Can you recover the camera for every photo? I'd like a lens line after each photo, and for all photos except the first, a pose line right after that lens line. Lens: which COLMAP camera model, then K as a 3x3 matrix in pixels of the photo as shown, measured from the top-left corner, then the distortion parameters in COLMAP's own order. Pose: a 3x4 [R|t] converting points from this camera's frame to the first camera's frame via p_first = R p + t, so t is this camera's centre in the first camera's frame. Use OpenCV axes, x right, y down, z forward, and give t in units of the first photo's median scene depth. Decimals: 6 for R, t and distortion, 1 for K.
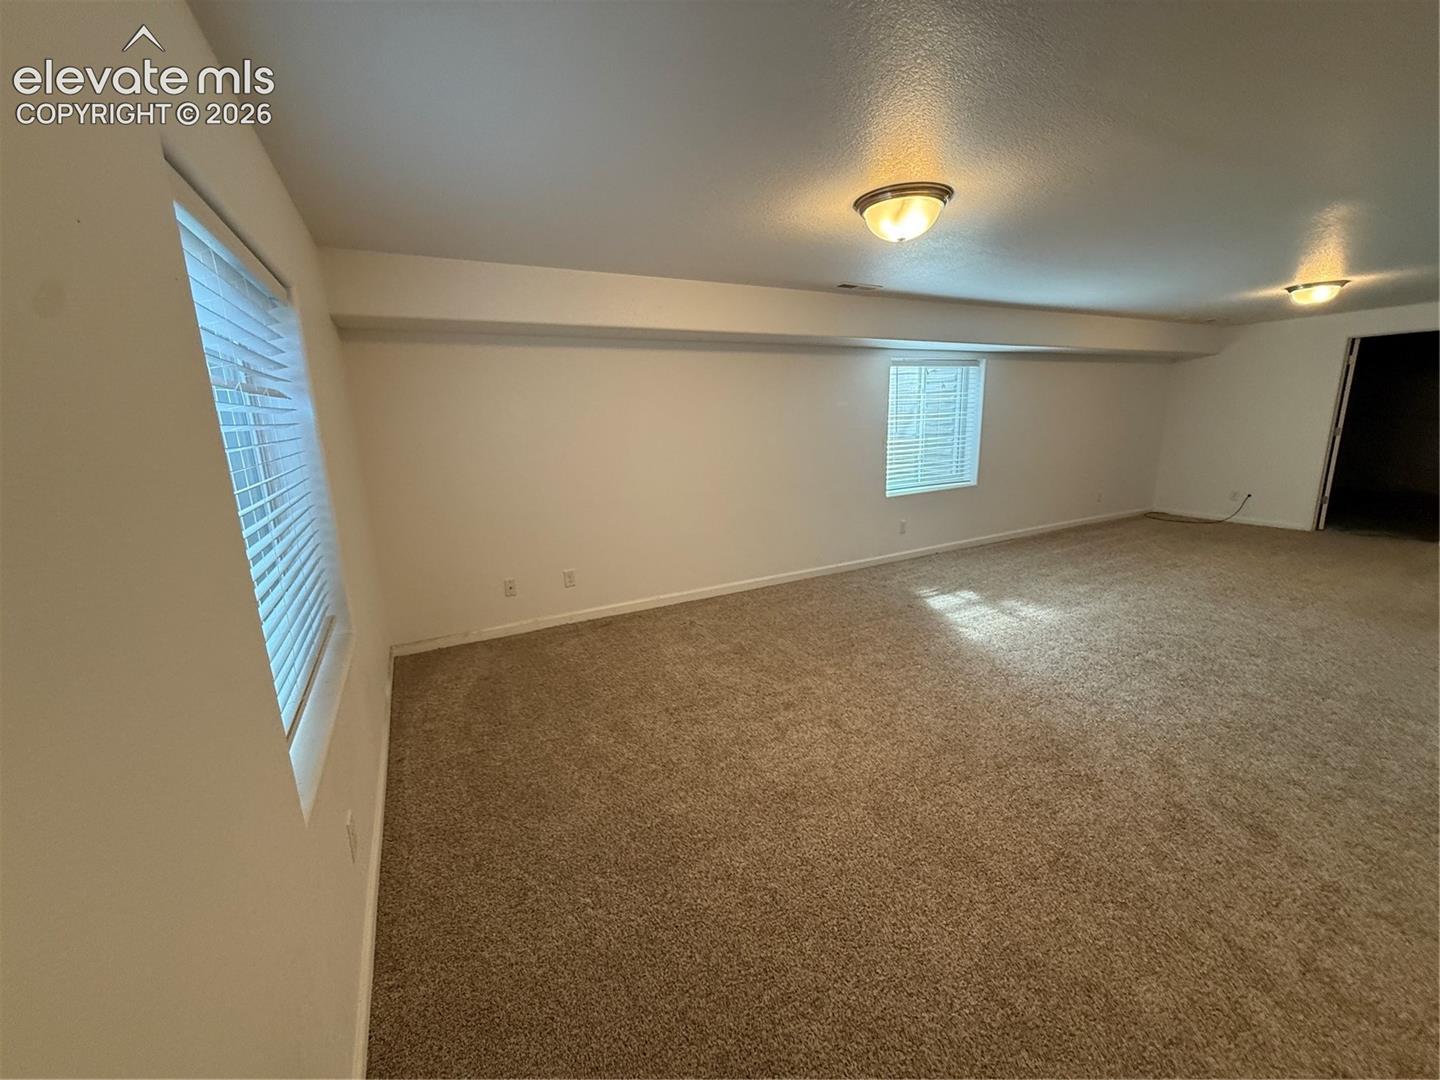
lens RADIAL K [[576.8, 0, 721.9], [0, 576.8, 537.4], [0, 0, 1]] dist [-0.000718, 0.000062]
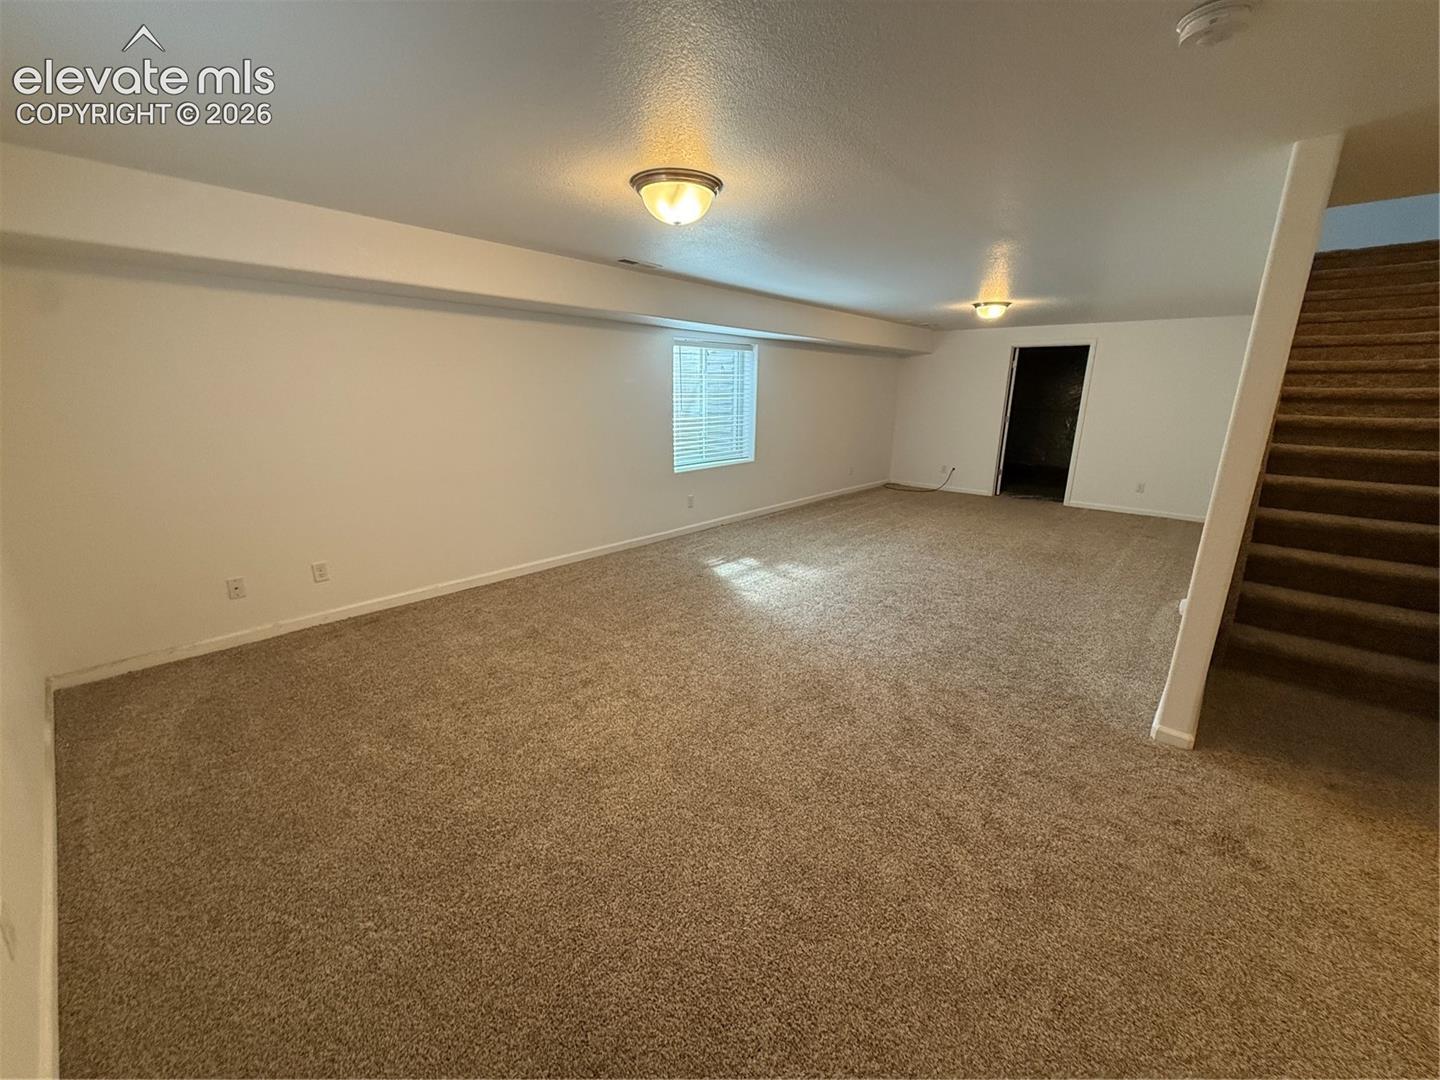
lens RADIAL K [[576.8, 0, 723.9], [0, 576.8, 537.6], [0, 0, 1]] dist [-0.000718, 0.000062]
pose [[0.936025, -0.048324, 0.348600, 0.001406], [0.033999, 0.998311, 0.047098, 0.000718], [-0.350287, -0.032233, 0.936088, -0.014015]]
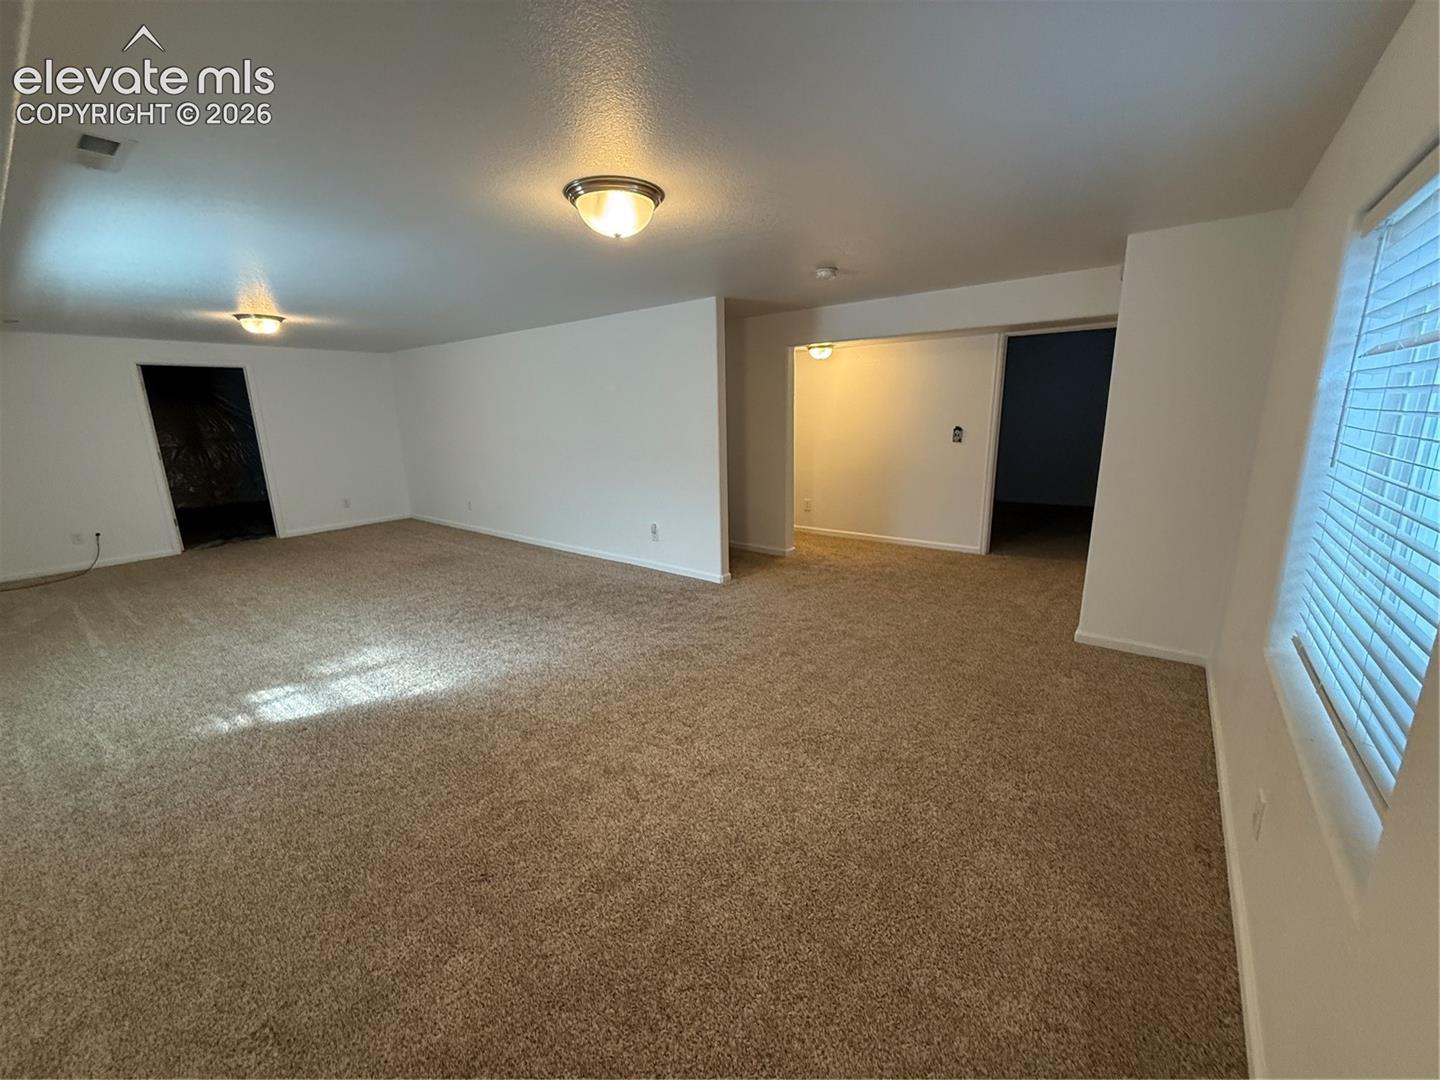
lens RADIAL K [[576.8, 0, 719.2], [0, 576.8, 540.6], [0, 0, 1]] dist [-0.000718, 0.000062]
pose [[-0.410787, -0.167766, 0.896163, -0.609229], [0.225921, 0.933540, 0.278321, -0.228315], [-0.883297, 0.316793, -0.345585, 1.146866]]
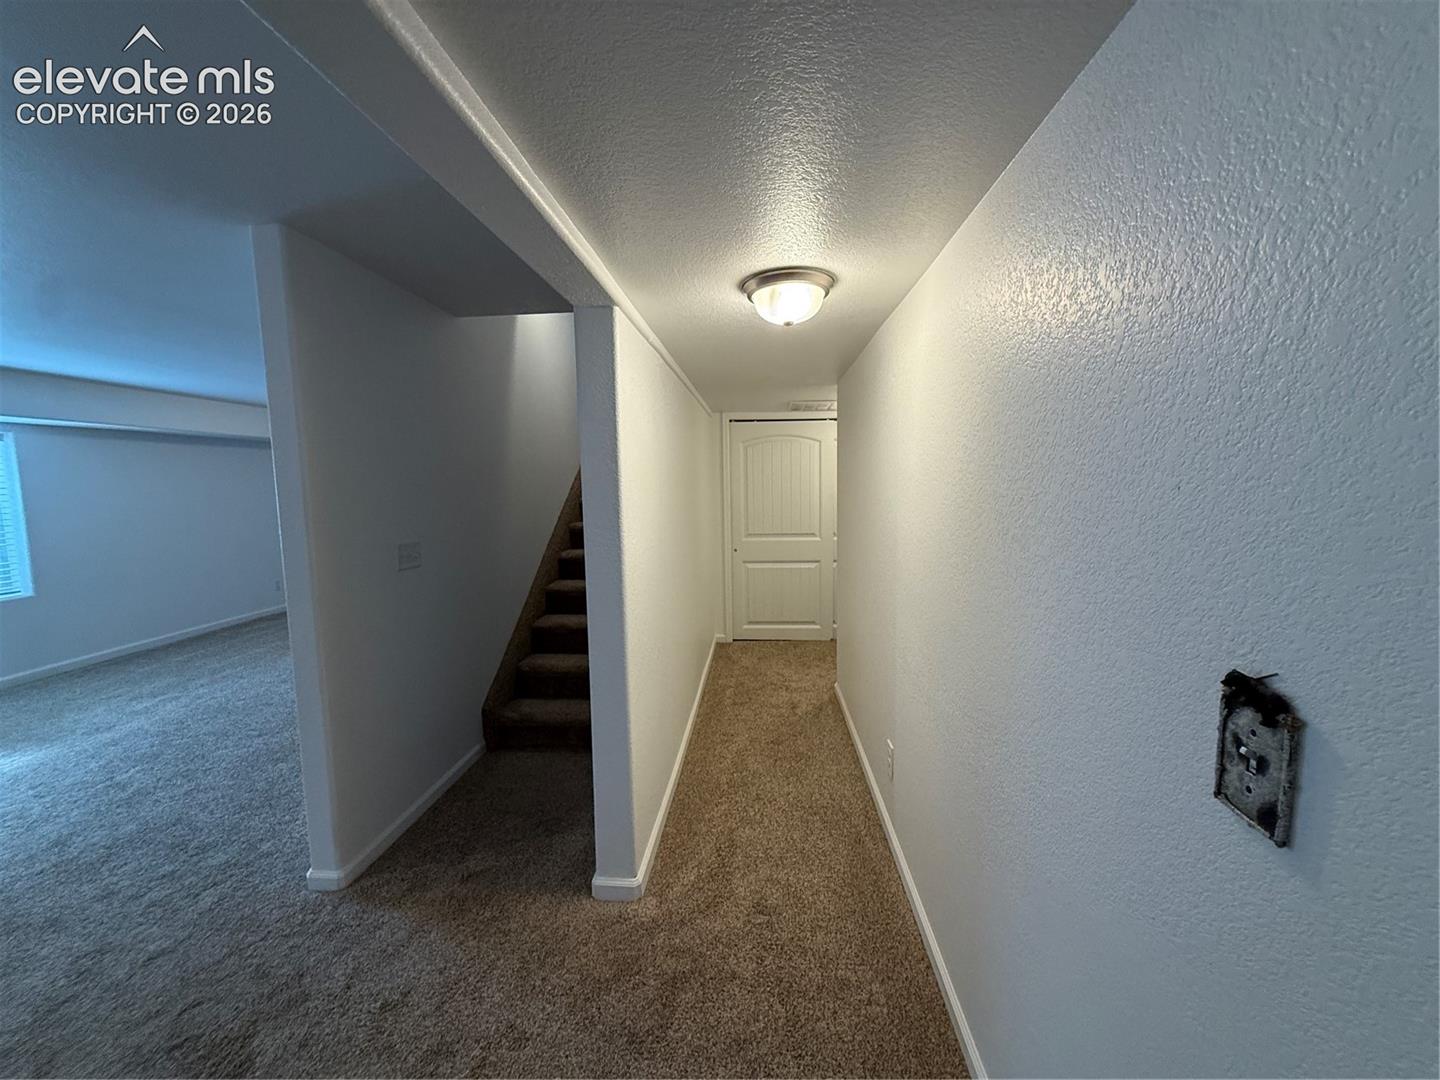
lens RADIAL K [[576.8, 0, 724.8], [0, 576.8, 543.2], [0, 0, 1]] dist [-0.000718, 0.000062]
pose [[0.525787, -0.074532, 0.847344, 0.608633], [0.184655, 0.982400, -0.028169, 0.061370], [-0.830331, 0.171278, 0.530296, -0.327297]]
